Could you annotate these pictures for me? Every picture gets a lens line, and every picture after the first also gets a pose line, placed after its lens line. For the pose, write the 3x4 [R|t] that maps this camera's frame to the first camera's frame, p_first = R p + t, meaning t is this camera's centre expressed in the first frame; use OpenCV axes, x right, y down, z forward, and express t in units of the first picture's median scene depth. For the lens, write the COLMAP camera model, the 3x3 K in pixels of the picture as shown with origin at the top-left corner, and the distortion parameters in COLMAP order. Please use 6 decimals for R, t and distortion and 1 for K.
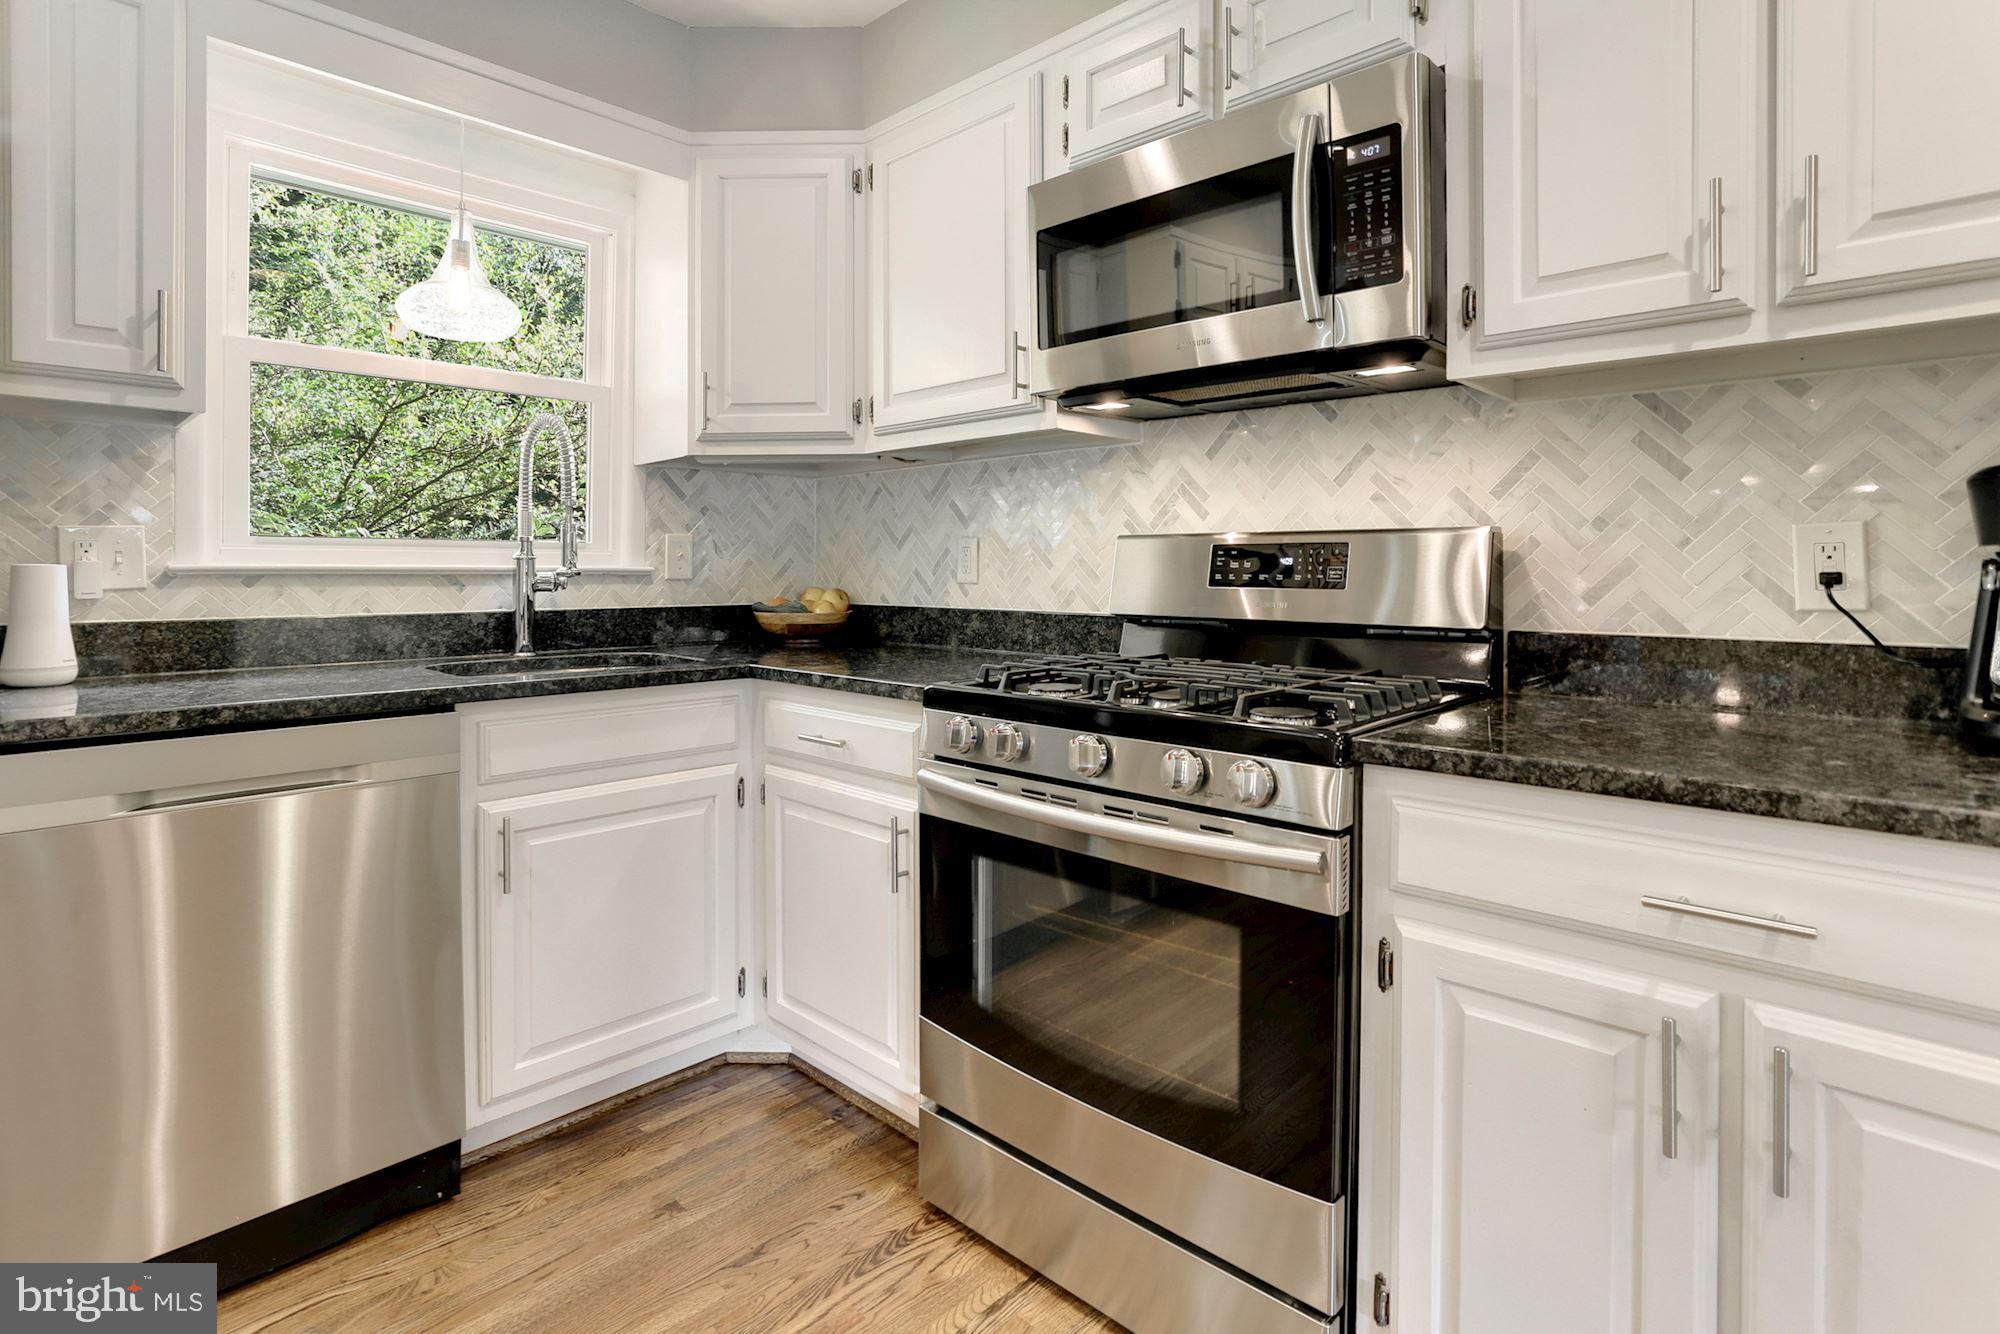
lens RADIAL K [[983.1, 0, 994.5], [0, 983.1, 571.8], [0, 0, 1]] dist [-0.024289, 0.000931]
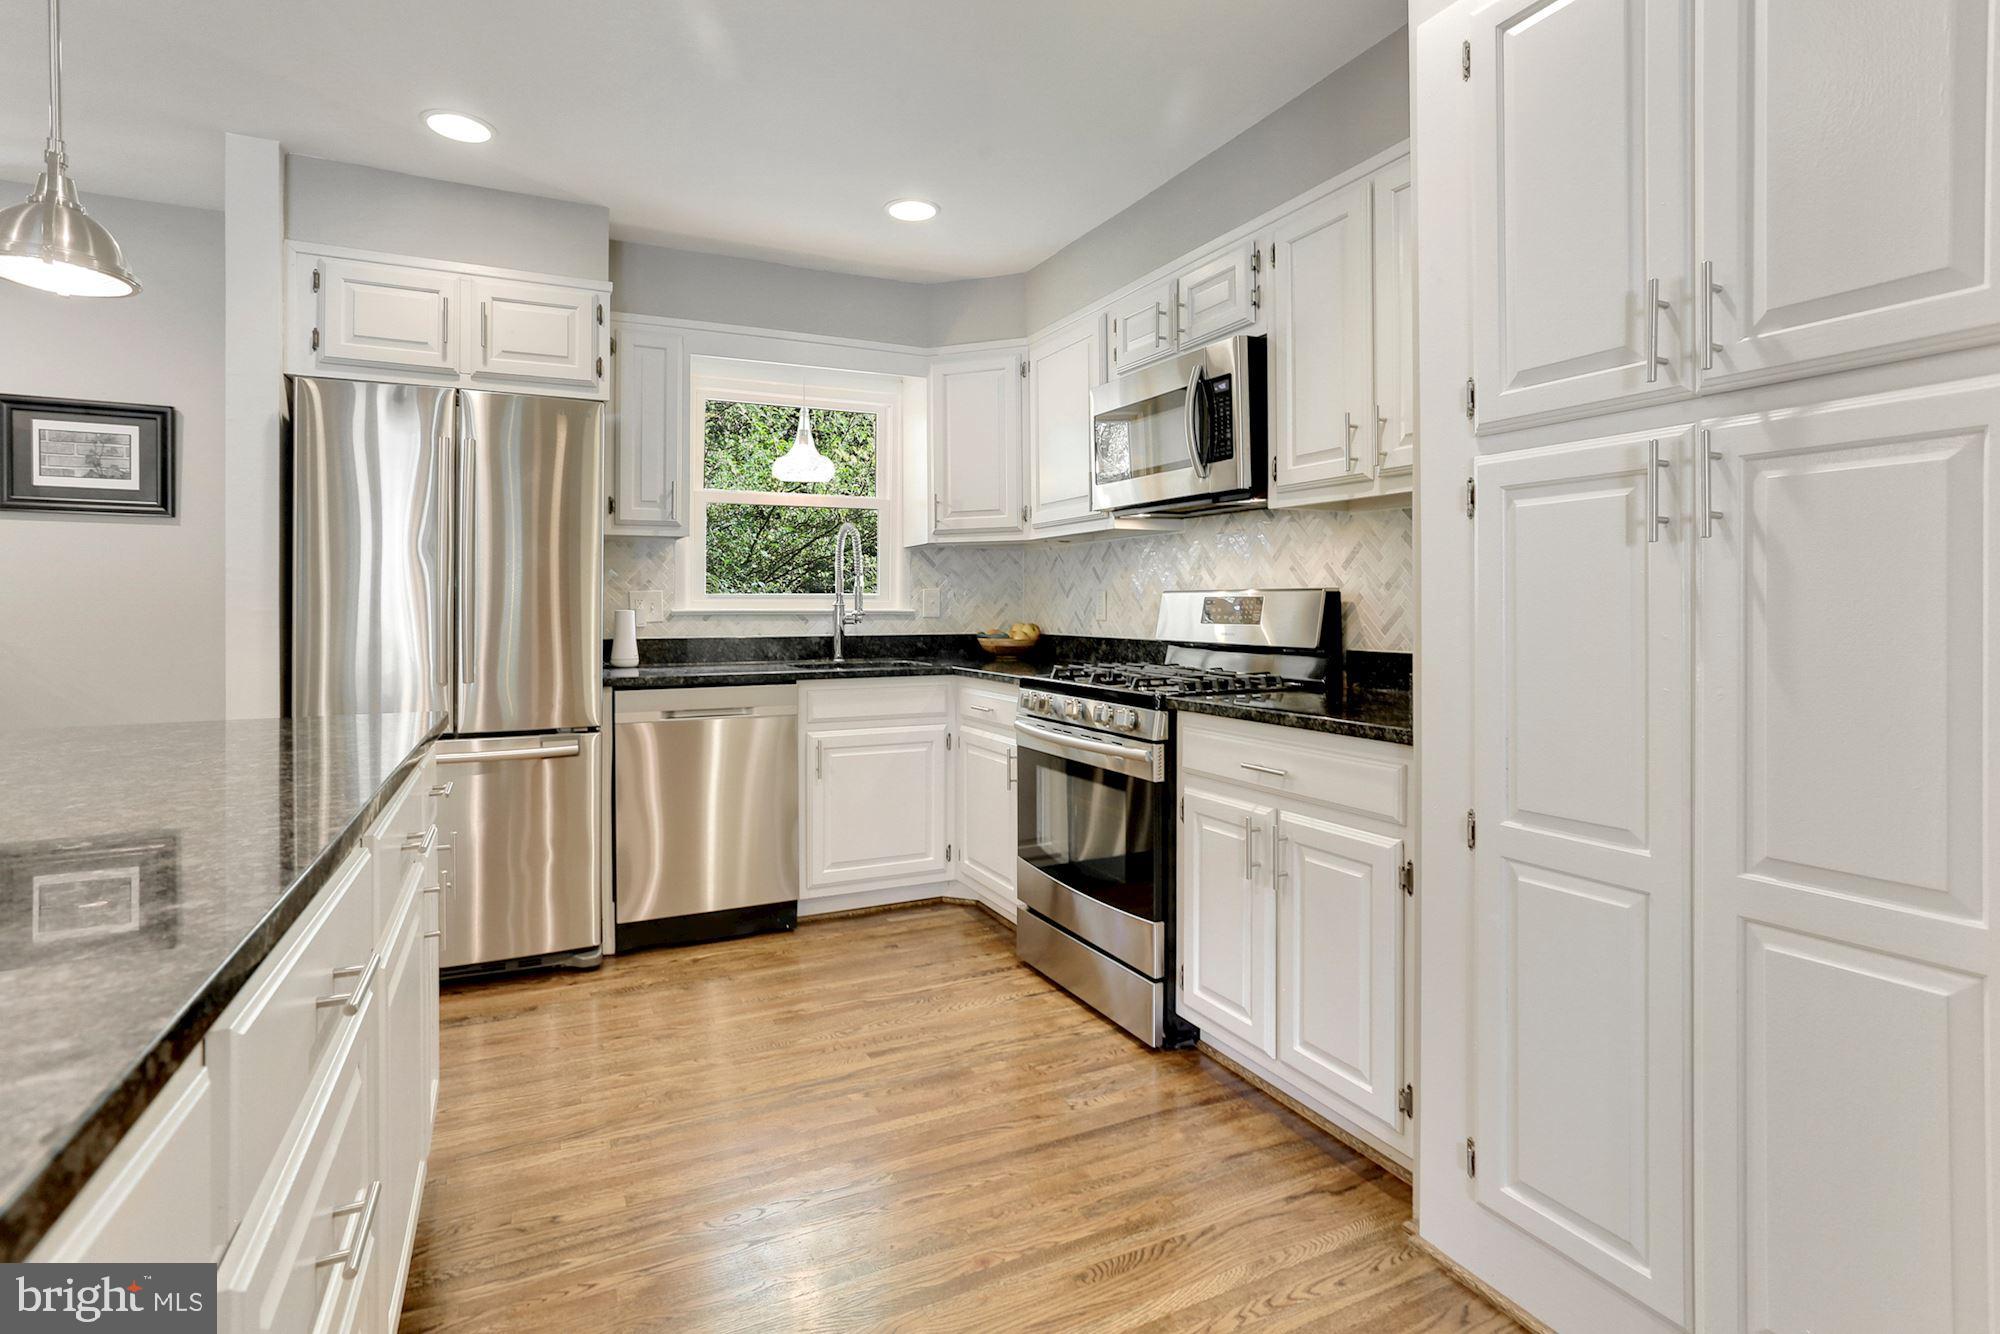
lens RADIAL K [[985.4, 0, 992.2], [0, 985.4, 610.1], [0, 0, 1]] dist [-0.015424, 0.000628]
pose [[0.937331, -0.000015, -0.348441, 0.480665], [0.000647, 0.999998, 0.001697, -0.009569], [0.348441, -0.001816, 0.937329, -0.684826]]
